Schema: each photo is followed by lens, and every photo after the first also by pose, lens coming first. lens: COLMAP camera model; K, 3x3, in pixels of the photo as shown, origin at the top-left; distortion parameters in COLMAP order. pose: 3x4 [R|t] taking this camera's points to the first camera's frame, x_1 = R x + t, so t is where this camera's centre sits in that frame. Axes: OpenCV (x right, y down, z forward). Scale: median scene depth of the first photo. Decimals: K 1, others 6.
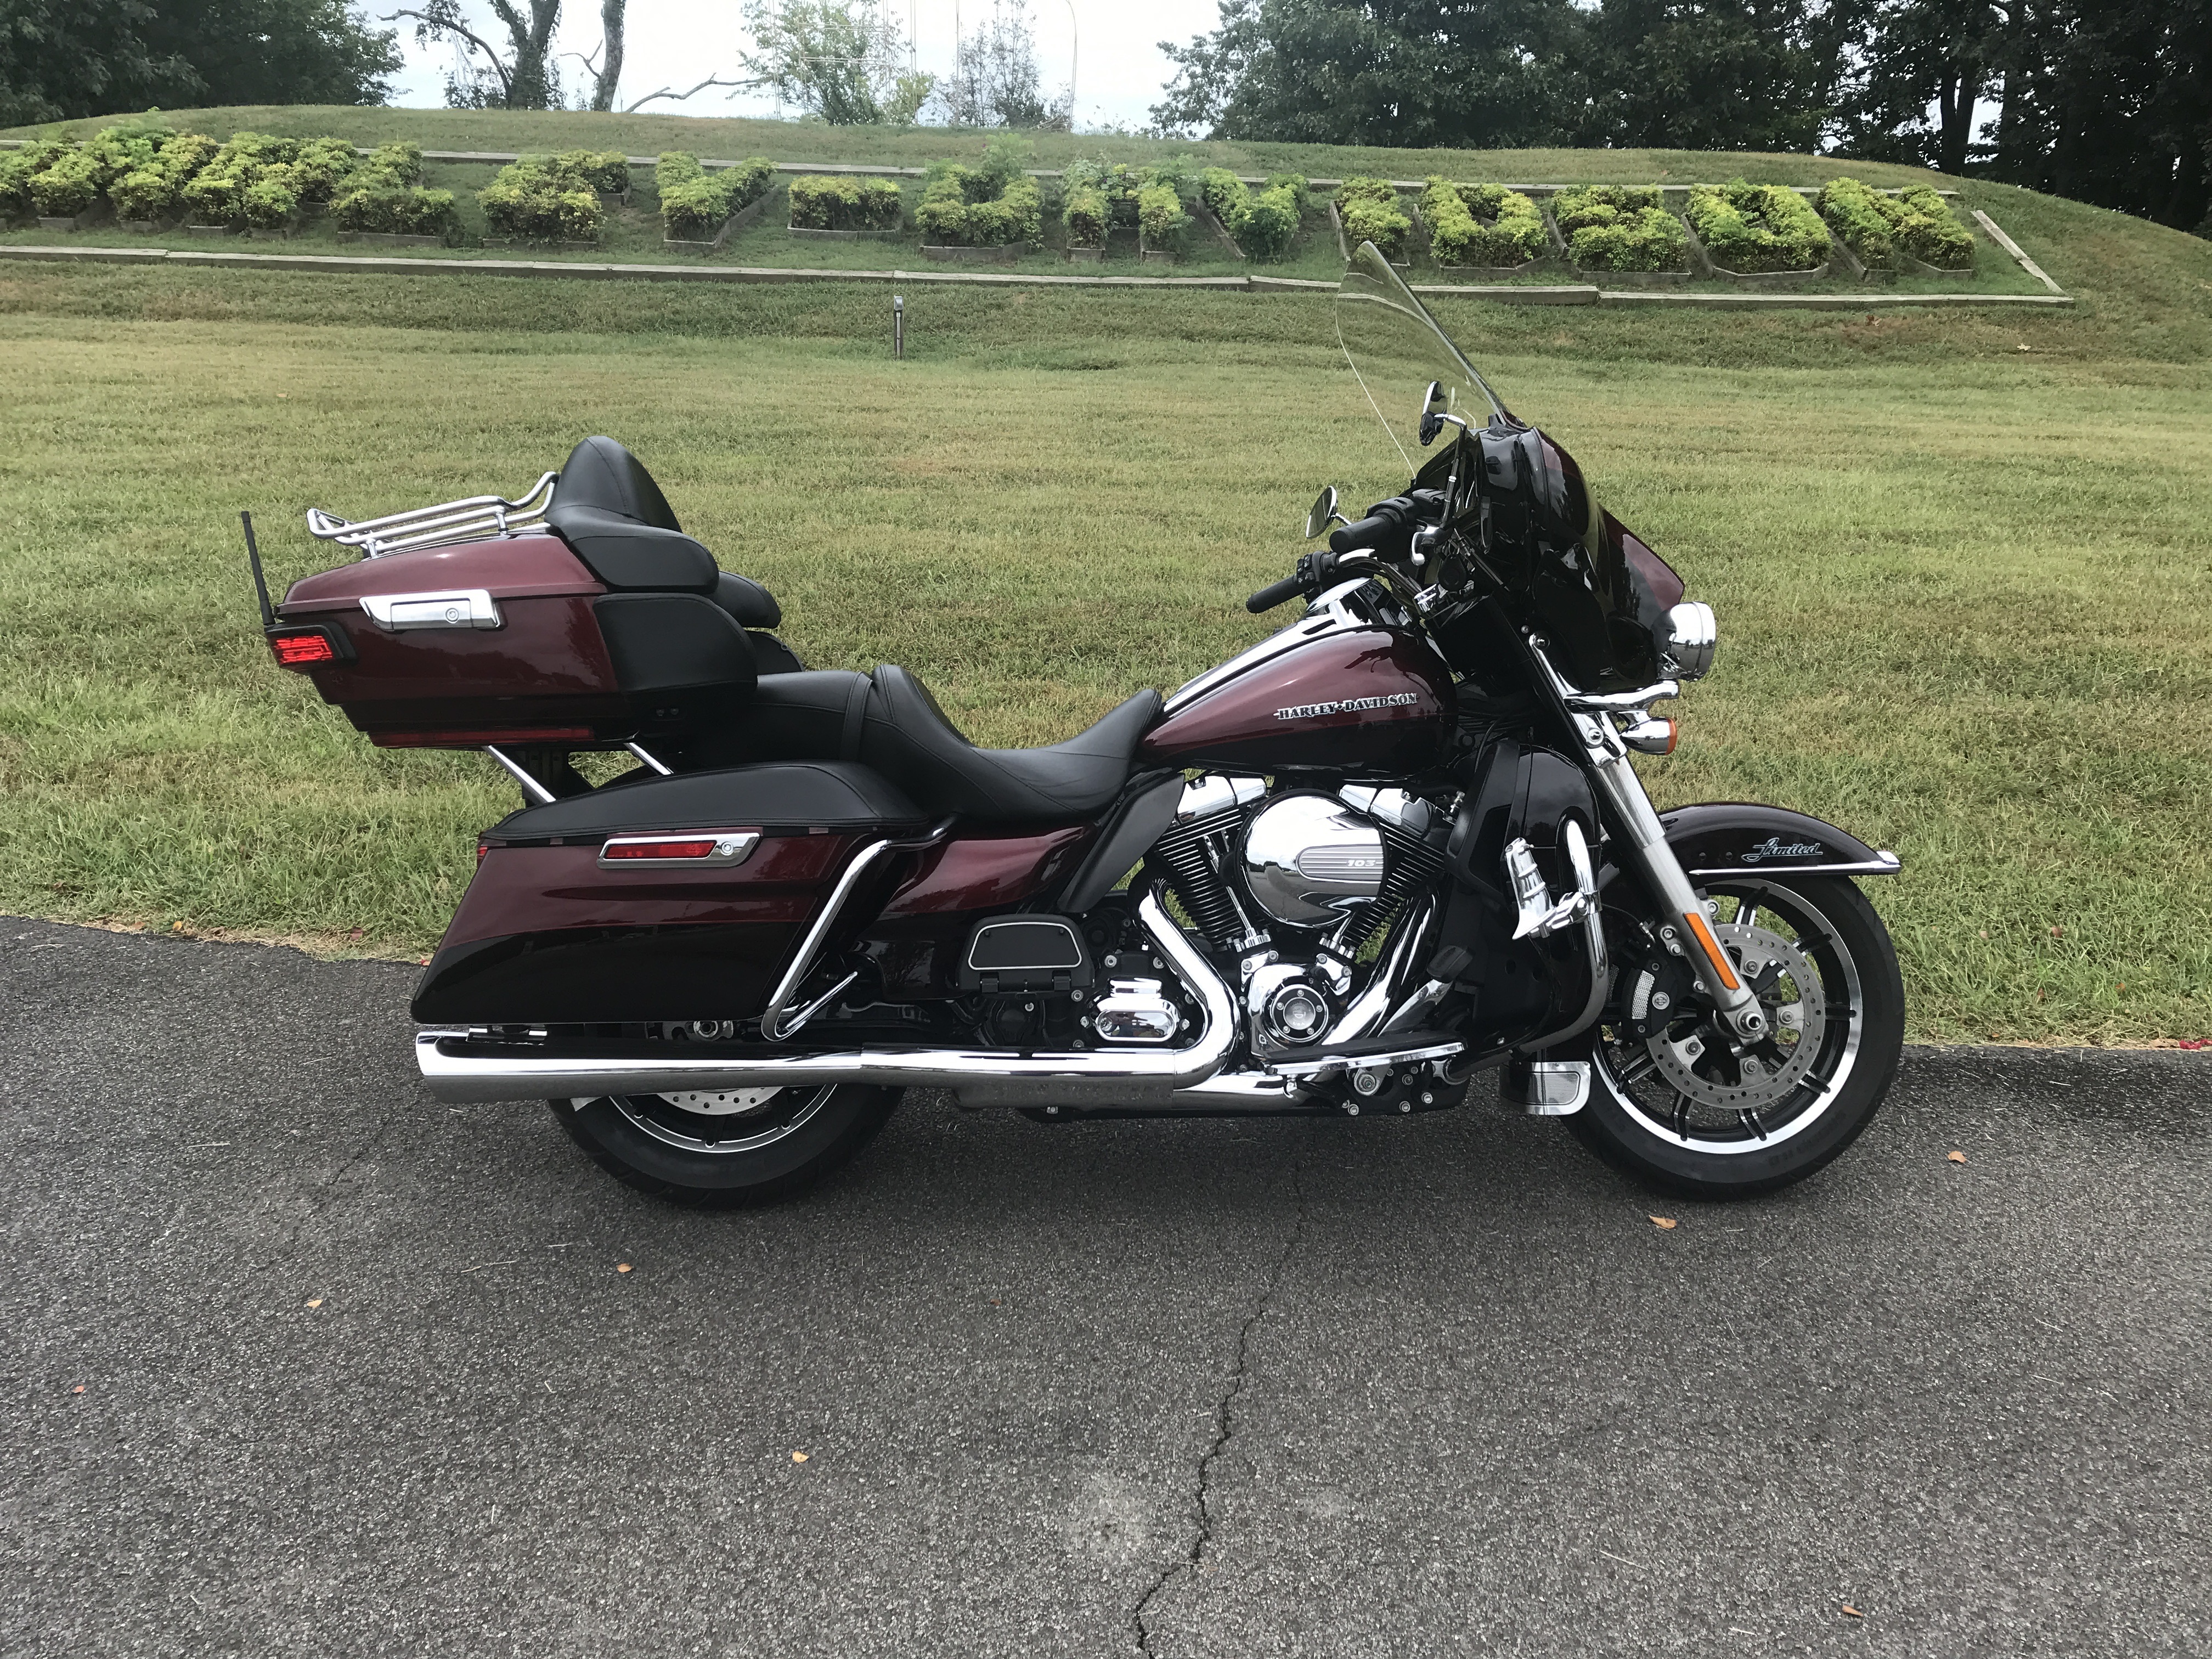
lens RADIAL K [[1815.3, 0, 1107.6], [0, 1815.3, 825.5], [0, 0, 1]] dist [0.011576, 0.013084]
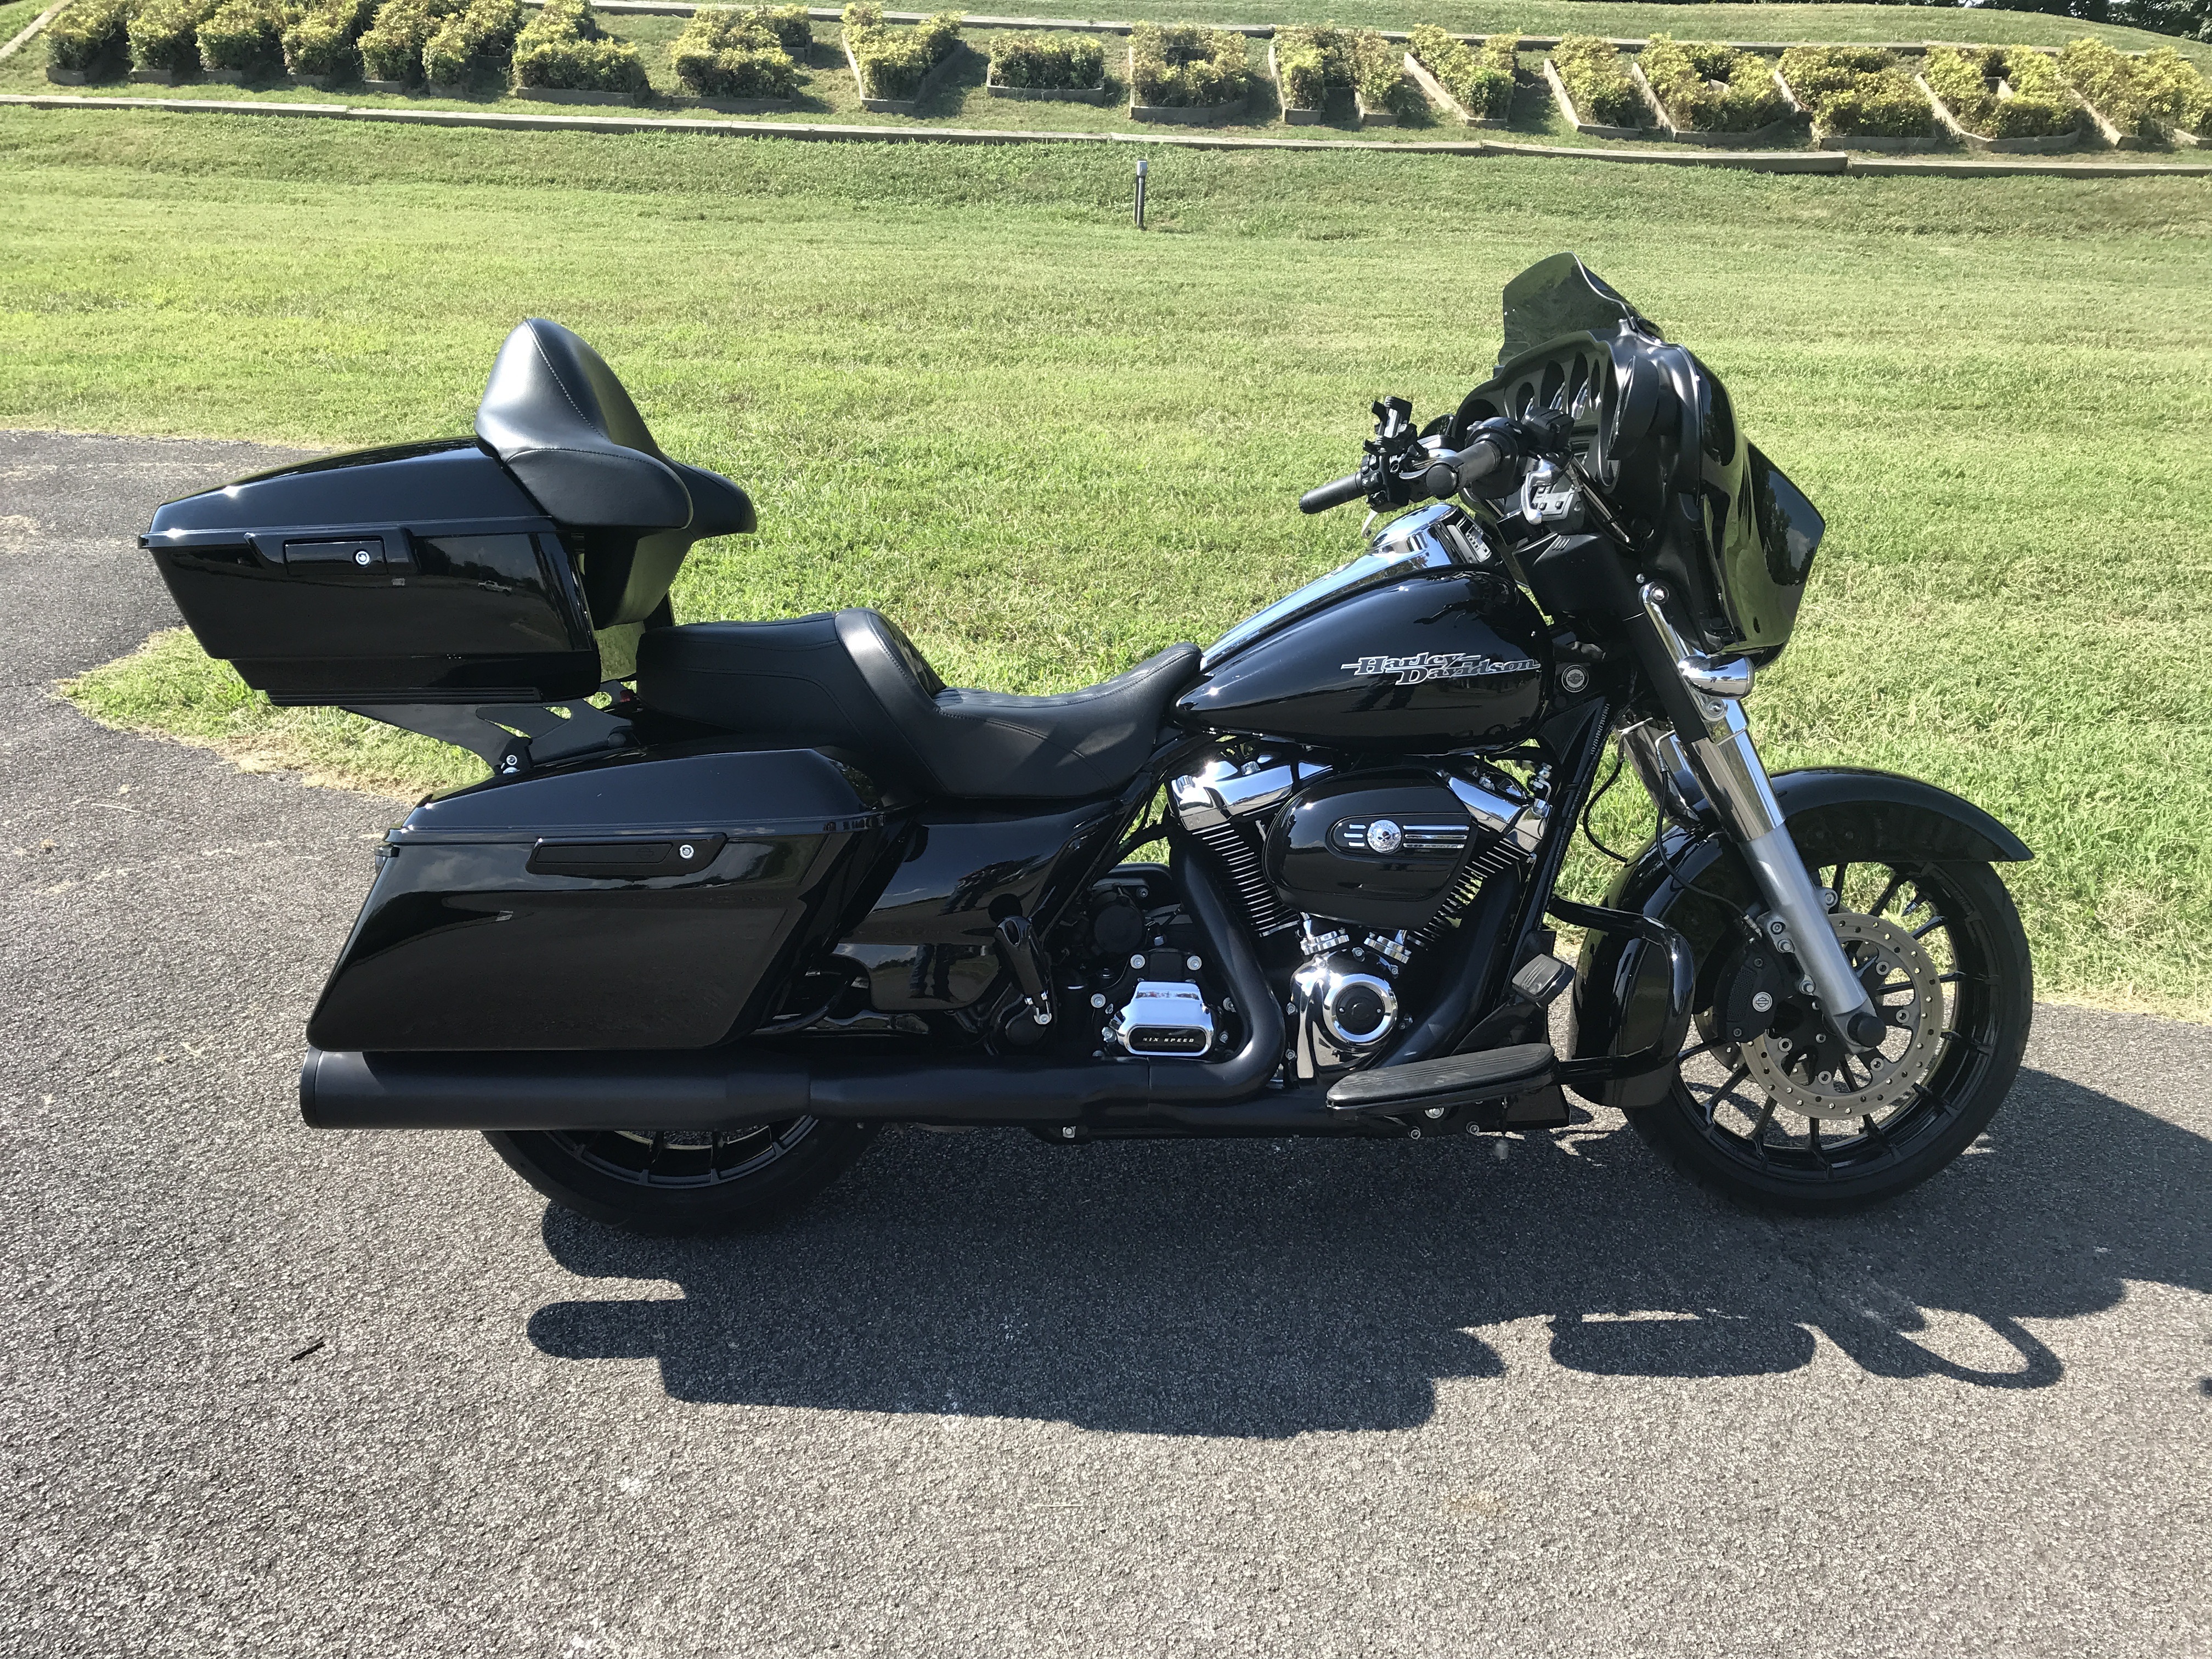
lens RADIAL K [[1815.3, 0, 1095.9], [0, 1815.3, 813.2], [0, 0, 1]] dist [0.011576, 0.013084]
pose [[0.999975, 0.005799, 0.004000, -0.120994], [-0.006043, 0.997933, 0.063976, -0.009368], [-0.003621, -0.063999, 0.997943, 0.023597]]
